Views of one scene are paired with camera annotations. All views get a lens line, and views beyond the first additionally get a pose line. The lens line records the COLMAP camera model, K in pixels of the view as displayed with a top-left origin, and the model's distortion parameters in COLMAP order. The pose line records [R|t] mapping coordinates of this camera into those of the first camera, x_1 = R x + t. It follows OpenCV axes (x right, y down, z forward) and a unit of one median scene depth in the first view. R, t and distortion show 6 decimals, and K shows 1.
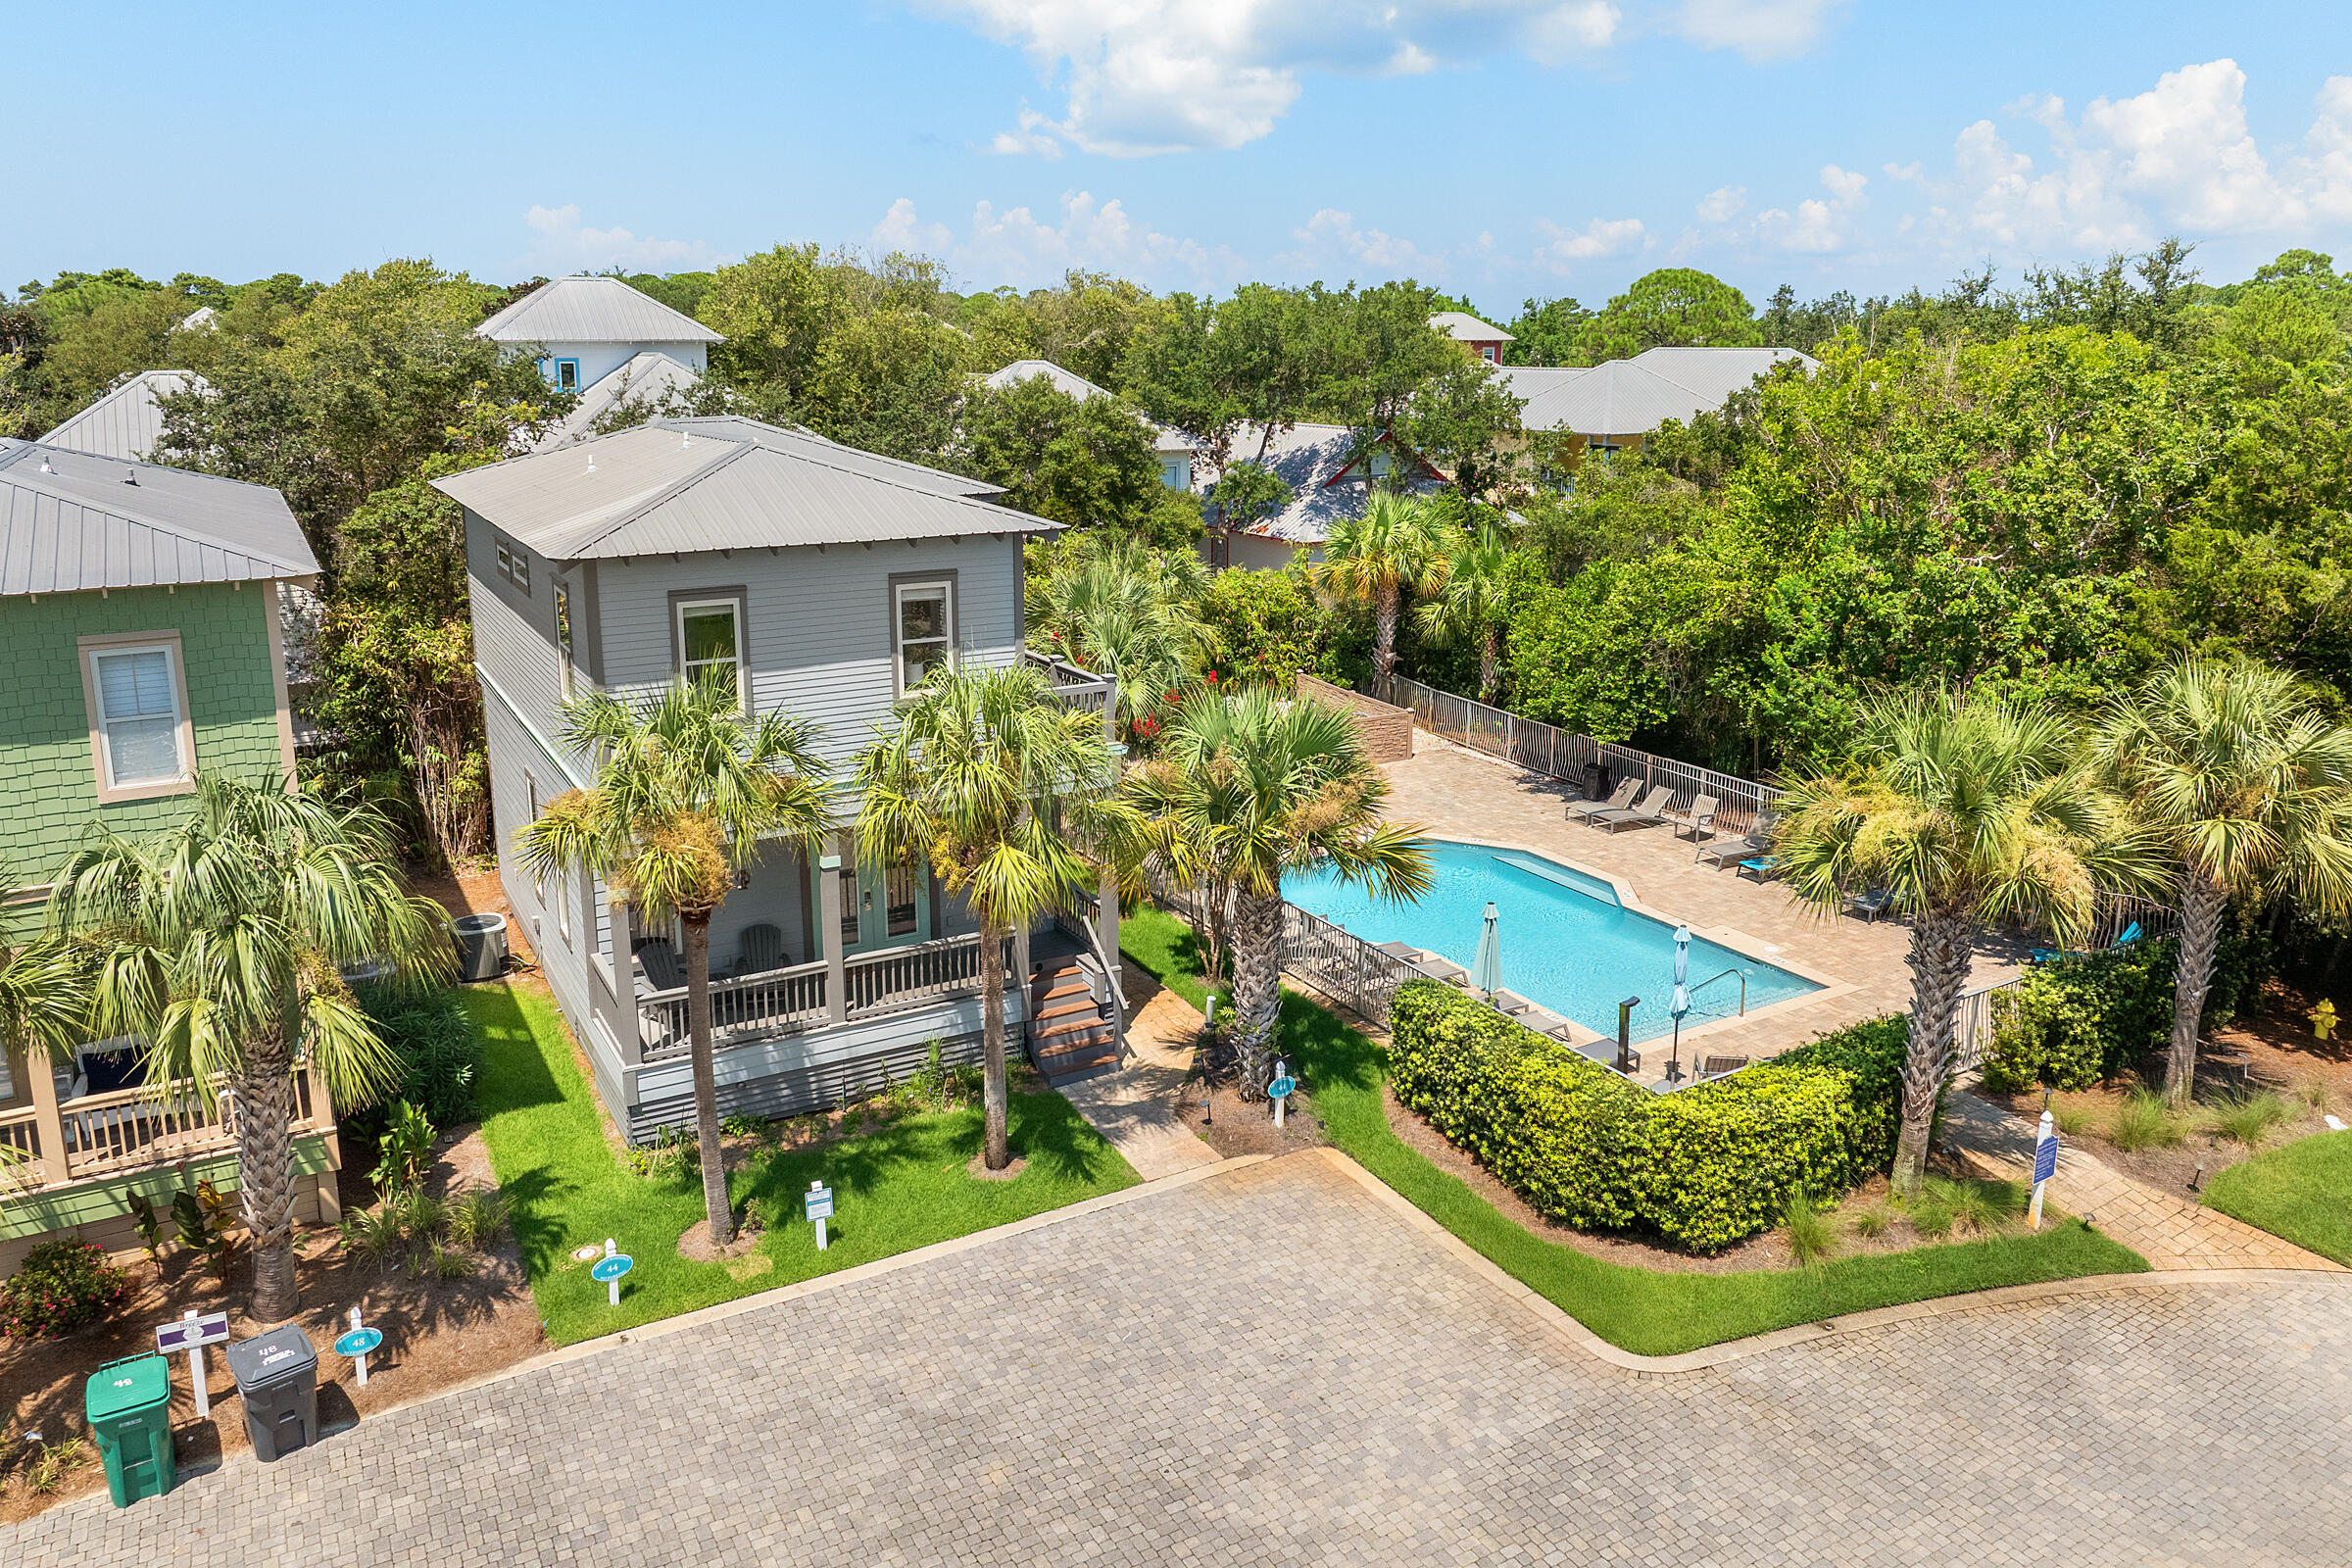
lens RADIAL K [[1667.7, 0, 1183.7], [0, 1667.7, 685.8], [0, 0, 1]] dist [-0.039615, 0.009366]
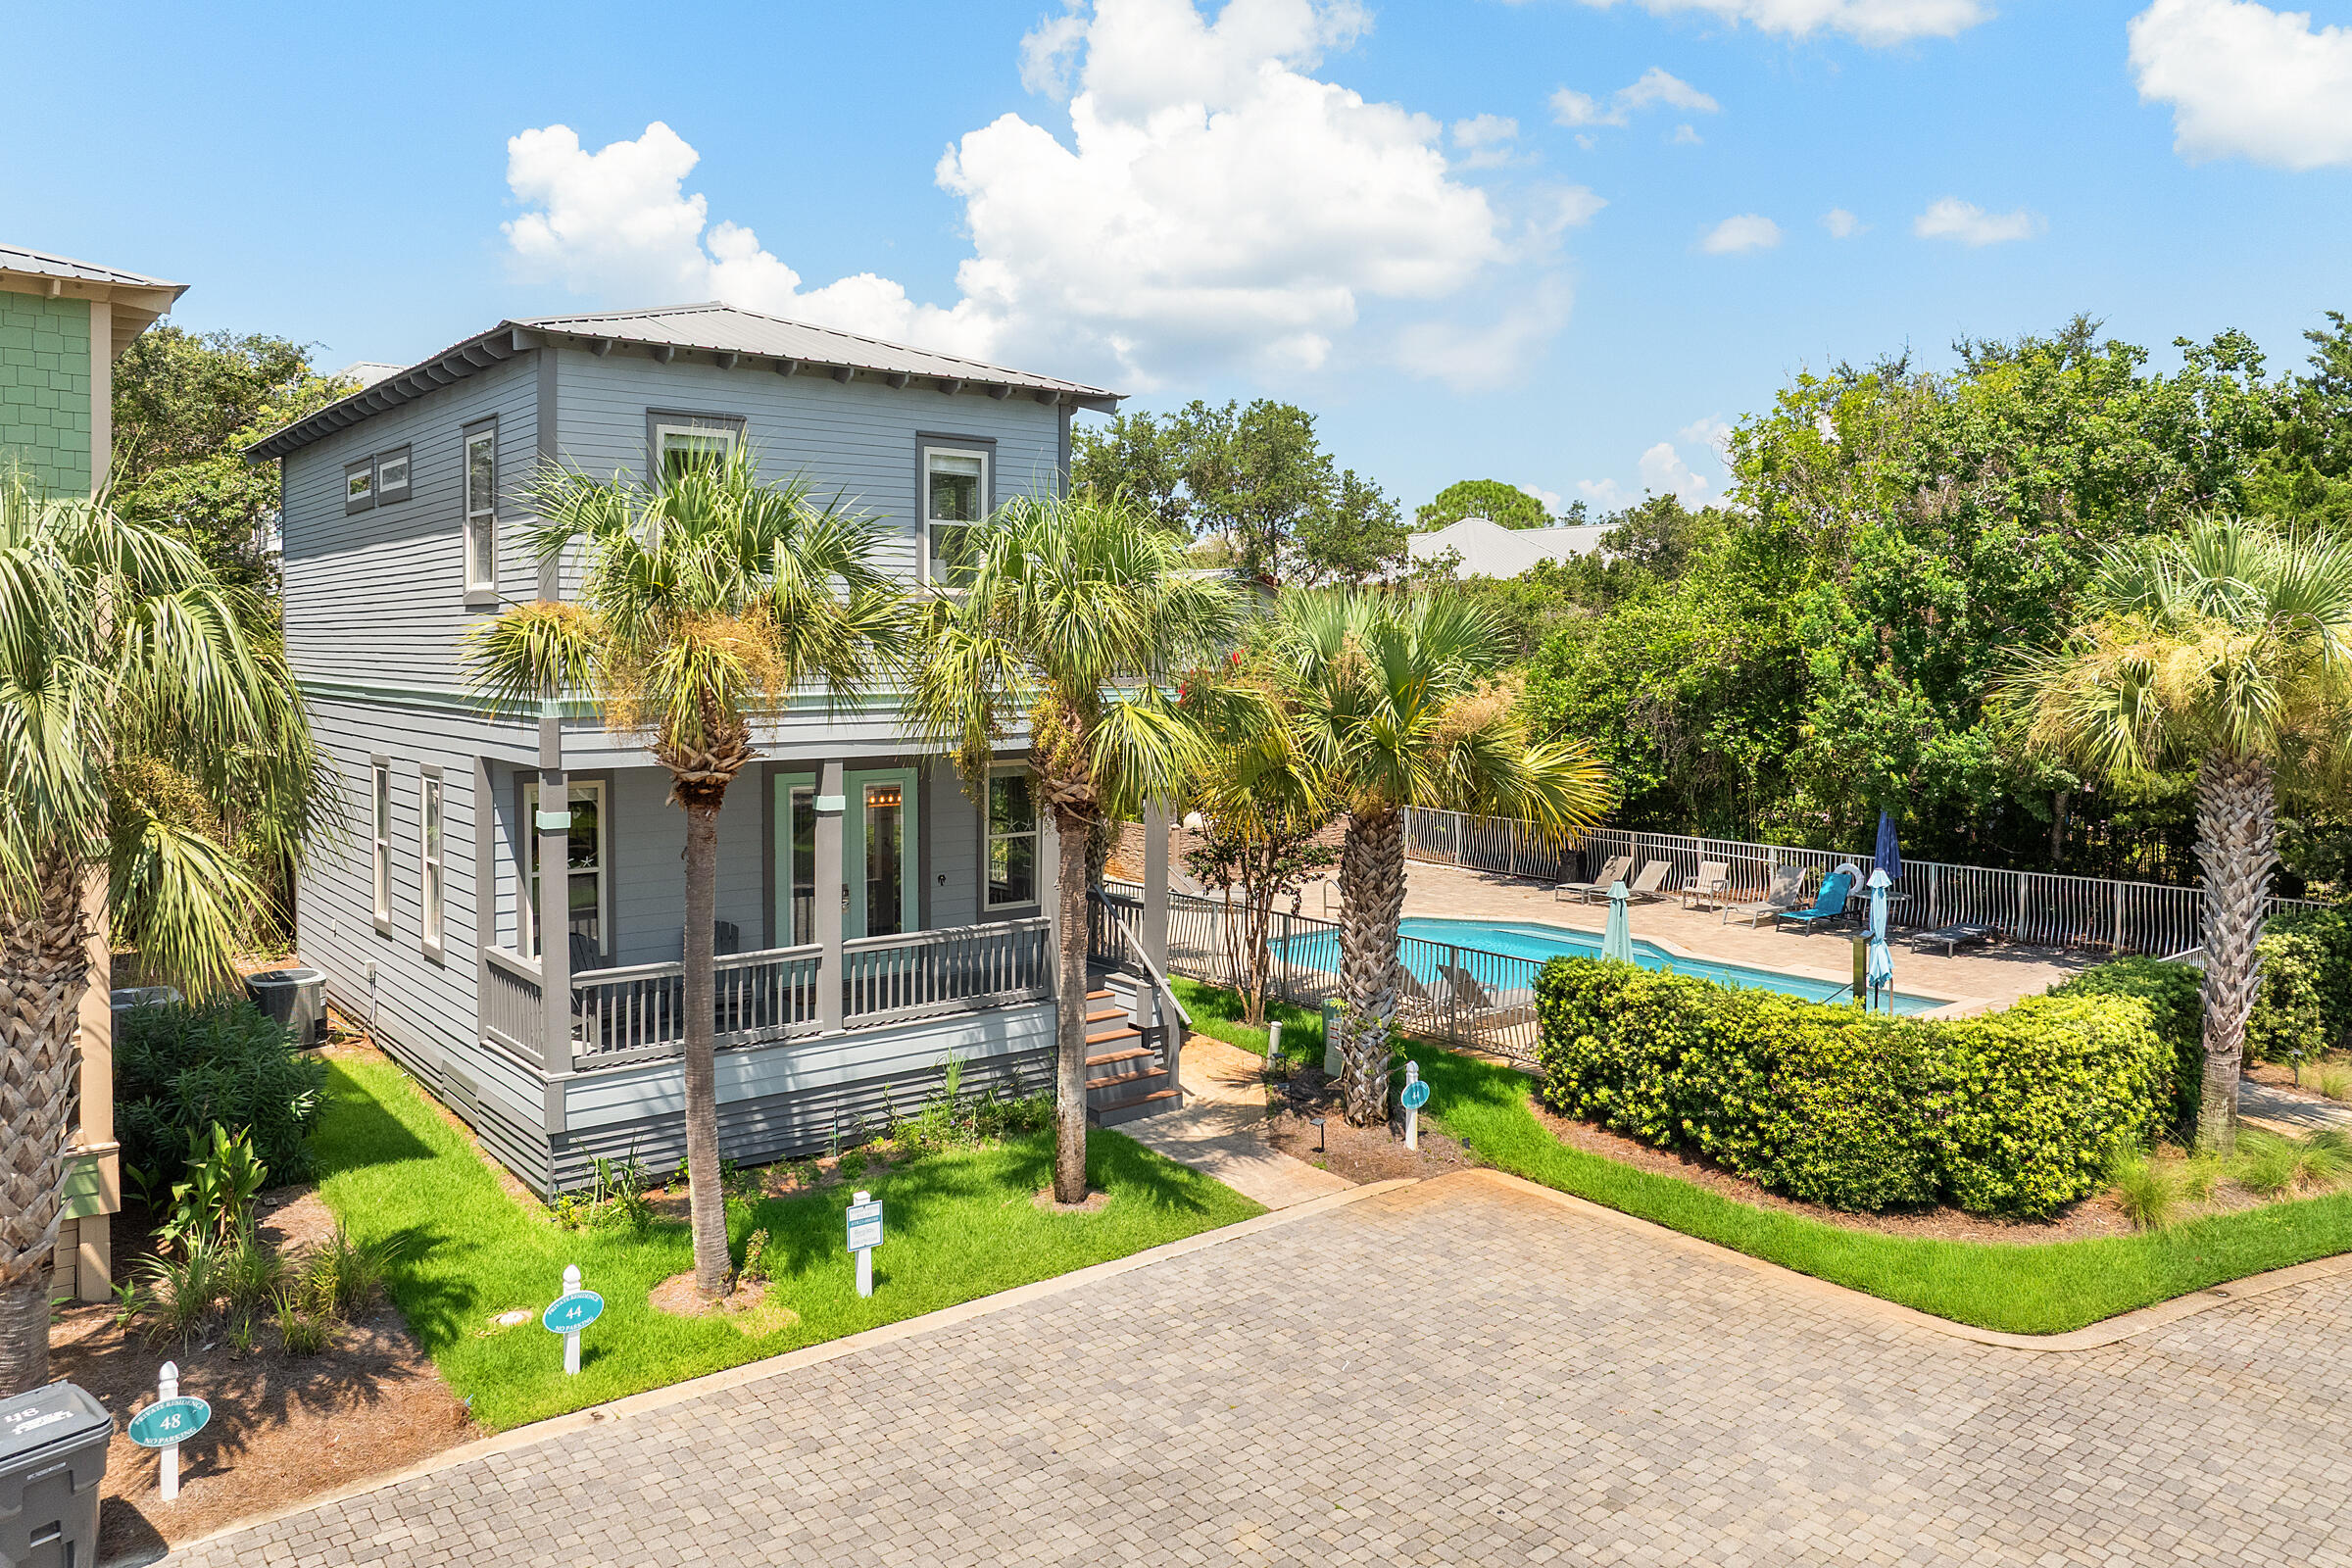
lens RADIAL K [[1667.7, 0, 1183.7], [0, 1667.7, 685.8], [0, 0, 1]] dist [-0.039615, 0.009366]
pose [[0.987250, -0.000794, 0.159176, -0.190886], [0.029471, 0.983611, -0.177881, 0.209699], [-0.156426, 0.180304, 0.971093, 0.254603]]
